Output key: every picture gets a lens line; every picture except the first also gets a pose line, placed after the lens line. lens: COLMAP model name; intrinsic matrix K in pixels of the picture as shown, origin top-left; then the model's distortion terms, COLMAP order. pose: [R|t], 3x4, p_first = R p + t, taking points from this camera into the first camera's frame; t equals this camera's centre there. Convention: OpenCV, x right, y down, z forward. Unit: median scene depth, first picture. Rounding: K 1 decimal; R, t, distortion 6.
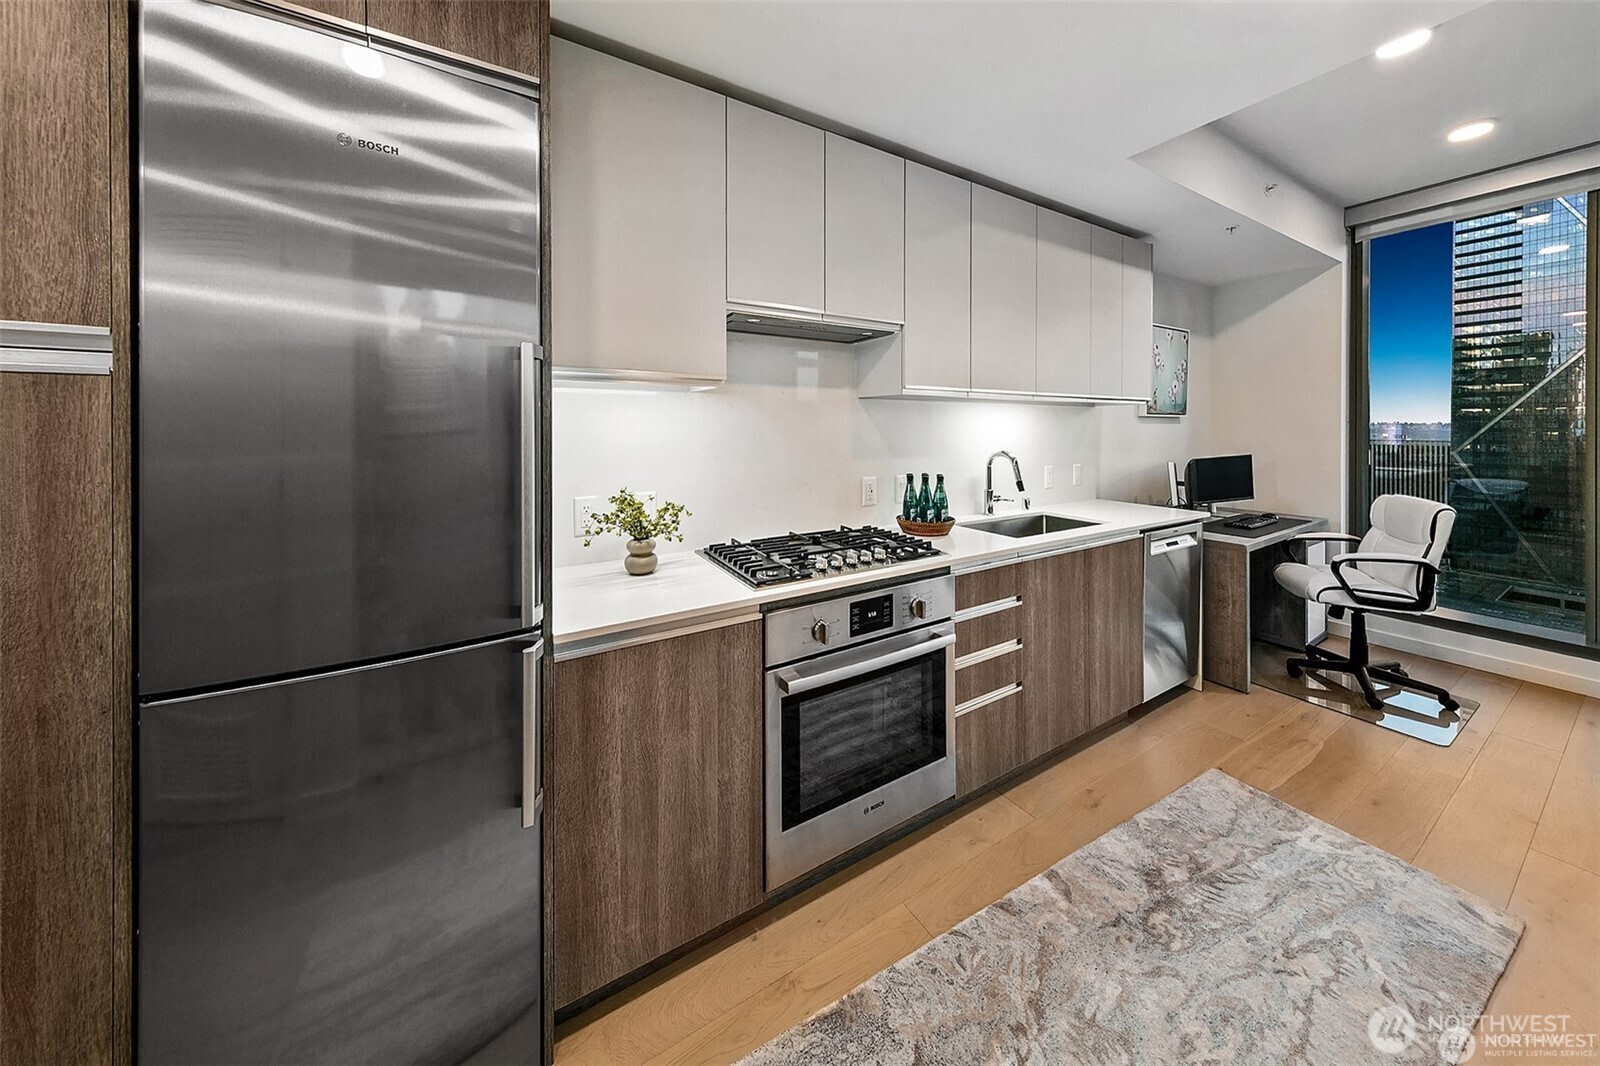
lens RADIAL K [[520.9, 0, 825.5], [0, 520.9, 422.5], [0, 0, 1]] dist [-0.000507, -0.000093]
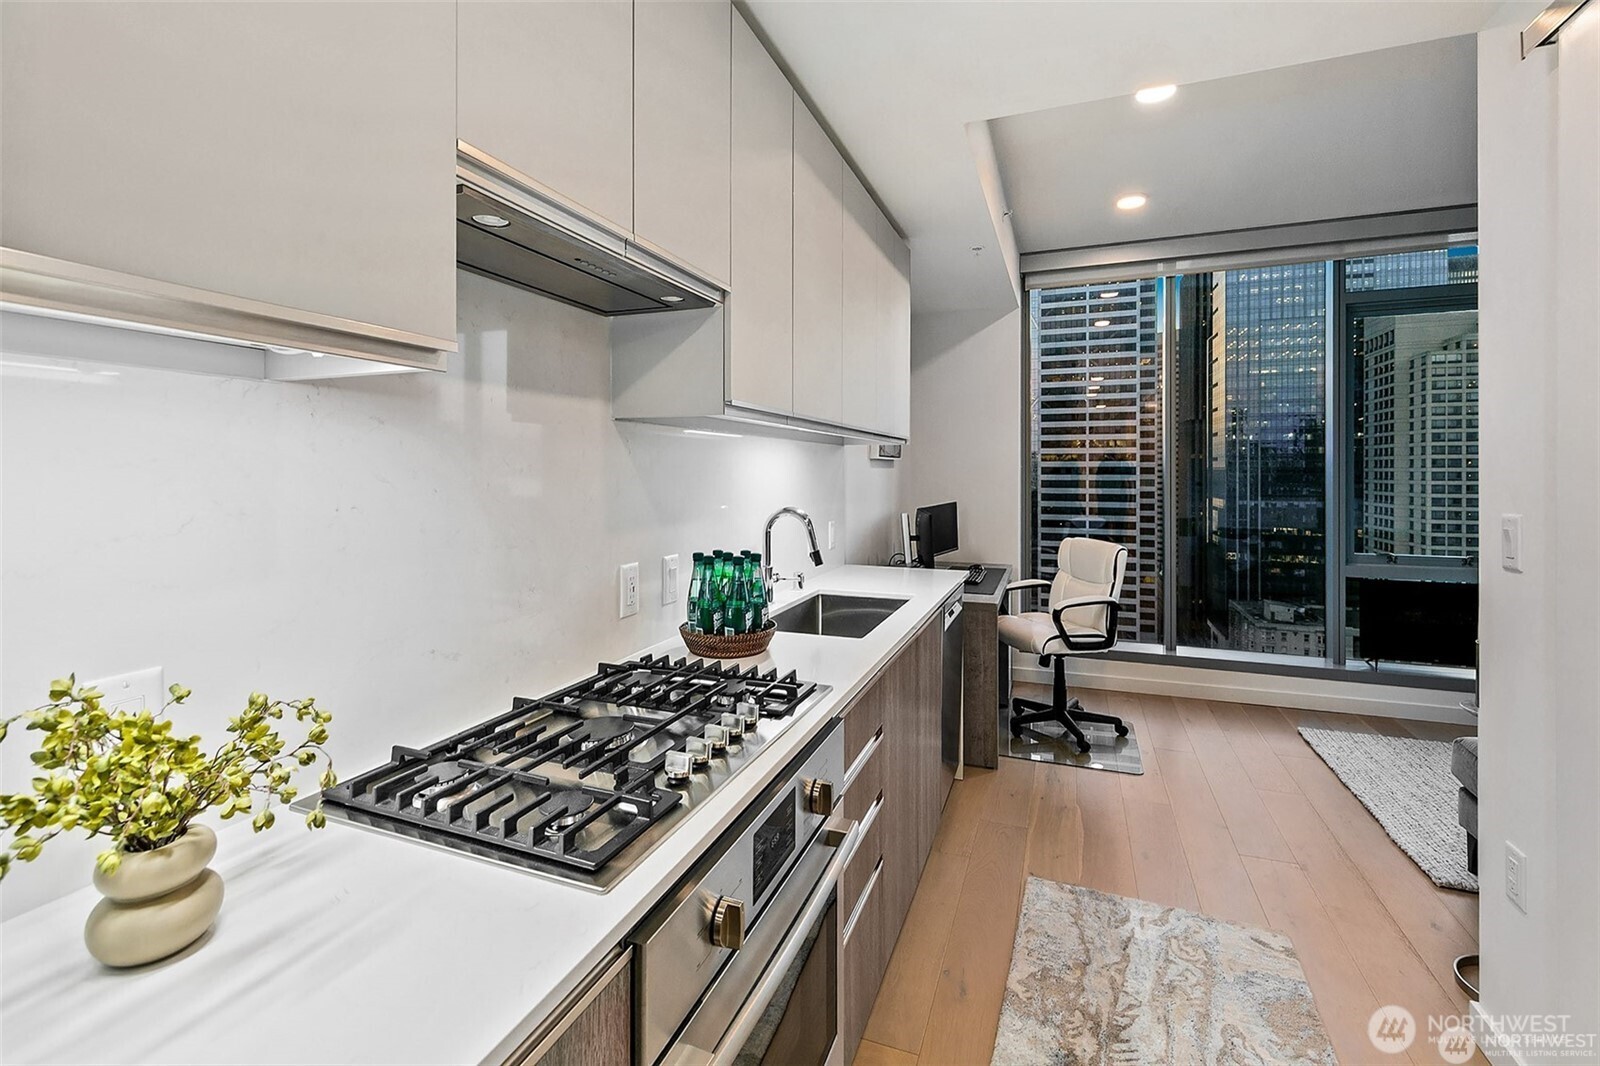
lens RADIAL K [[682.8, 0, 796.6], [0, 682.8, 463.9], [0, 0, 1]] dist [0.004017, -0.000233]
pose [[0.796677, 0.006707, 0.604368, -0.191101], [-0.005235, 0.999977, -0.004196, 0.001611], [-0.604382, 0.000179, 0.796694, 0.286690]]
